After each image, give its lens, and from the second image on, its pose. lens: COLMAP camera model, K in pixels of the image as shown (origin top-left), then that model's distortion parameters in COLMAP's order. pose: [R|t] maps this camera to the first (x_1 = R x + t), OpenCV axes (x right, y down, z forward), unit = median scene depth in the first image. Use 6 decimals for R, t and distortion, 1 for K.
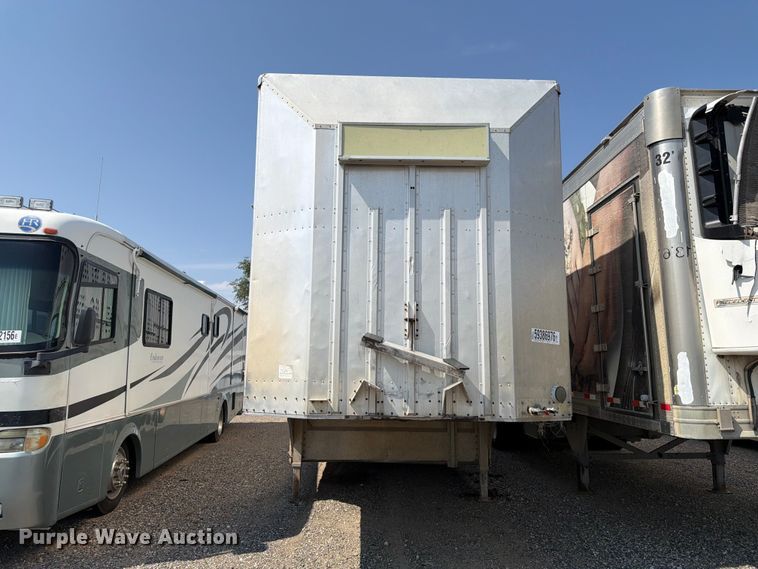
lens RADIAL K [[537.8, 0, 376.8], [0, 537.8, 287.6], [0, 0, 1]] dist [0.076306, -0.104025]
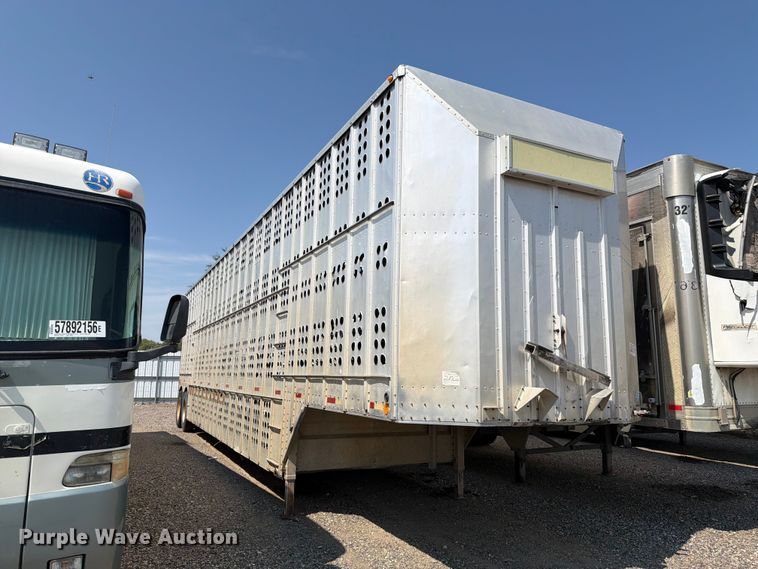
lens RADIAL K [[537.8, 0, 376.8], [0, 537.8, 287.6], [0, 0, 1]] dist [0.076306, -0.104025]
pose [[0.902897, 0.075312, 0.423209, -0.659316], [-0.073115, 0.997093, -0.021451, 0.021574], [-0.423594, -0.011574, 0.905778, 0.163591]]
